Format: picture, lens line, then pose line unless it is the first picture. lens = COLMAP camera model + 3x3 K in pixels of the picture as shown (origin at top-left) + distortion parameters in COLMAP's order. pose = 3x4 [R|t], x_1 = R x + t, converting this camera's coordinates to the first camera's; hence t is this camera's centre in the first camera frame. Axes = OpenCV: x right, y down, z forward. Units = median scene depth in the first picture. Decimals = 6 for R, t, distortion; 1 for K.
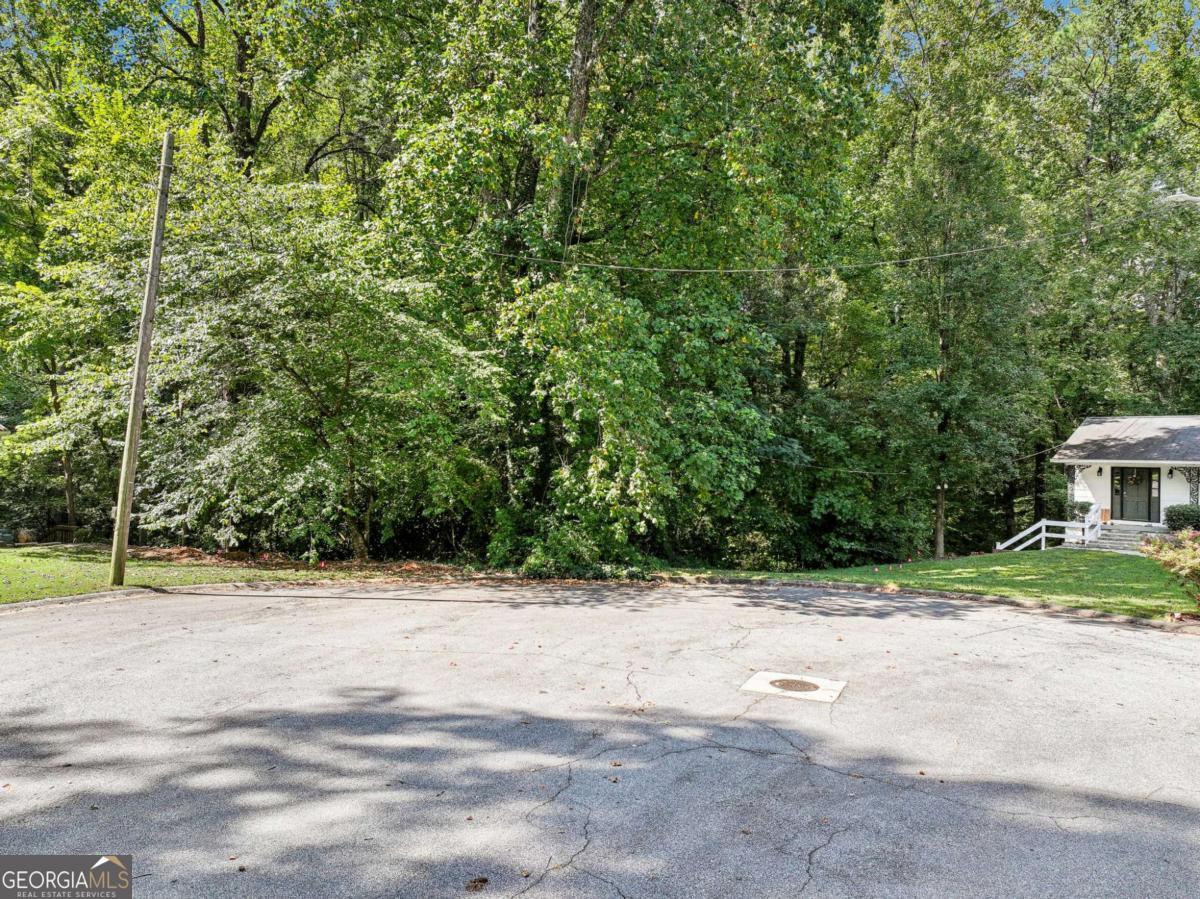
lens RADIAL K [[803.3, 0, 600.0], [0, 803.3, 449.5], [0, 0, 1]] dist [-0.000252, 0.001458]
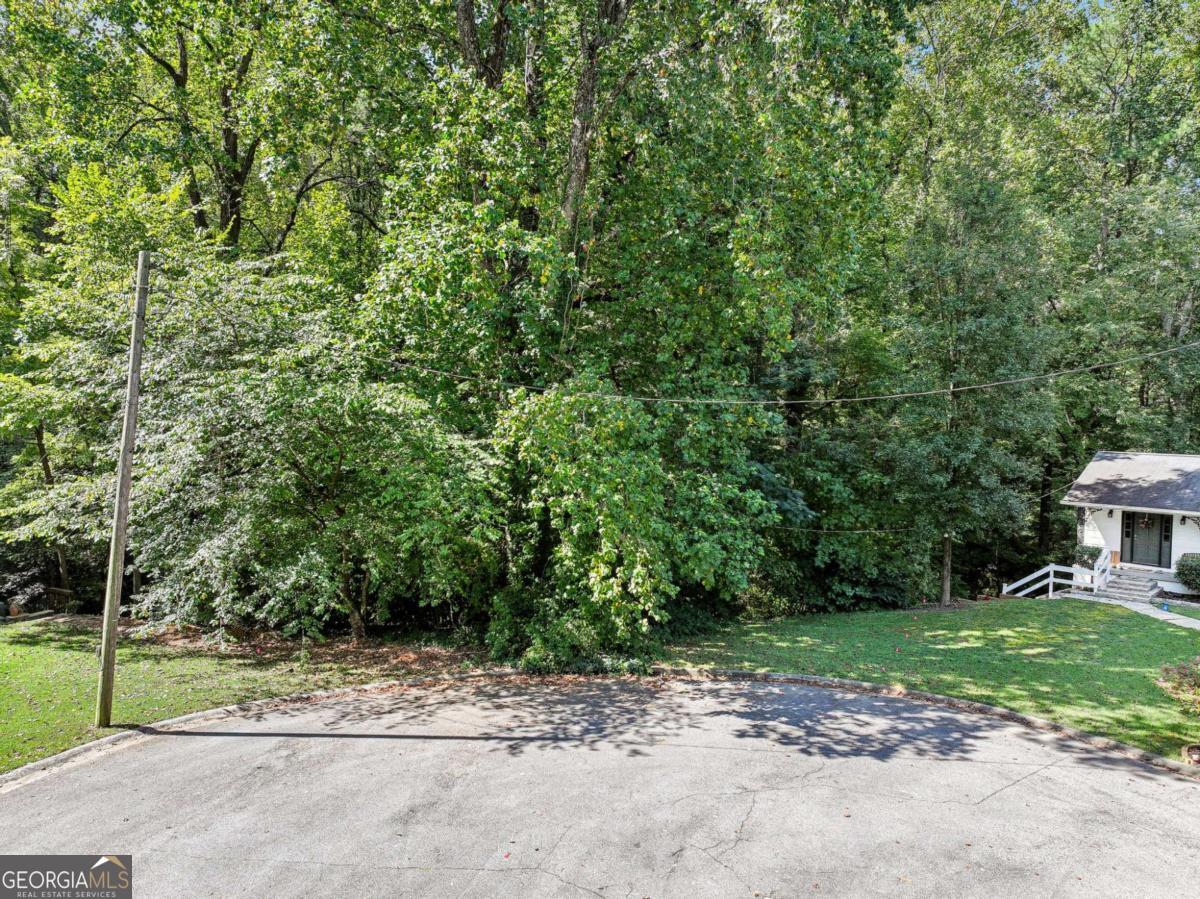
lens RADIAL K [[803.3, 0, 600.0], [0, 803.3, 449.5], [0, 0, 1]] dist [-0.000252, 0.001458]
pose [[0.999995, -0.000462, -0.003219, 0.002667], [0.000628, 0.998665, 0.051652, -0.152473], [0.003191, -0.051654, 0.998660, 0.033312]]
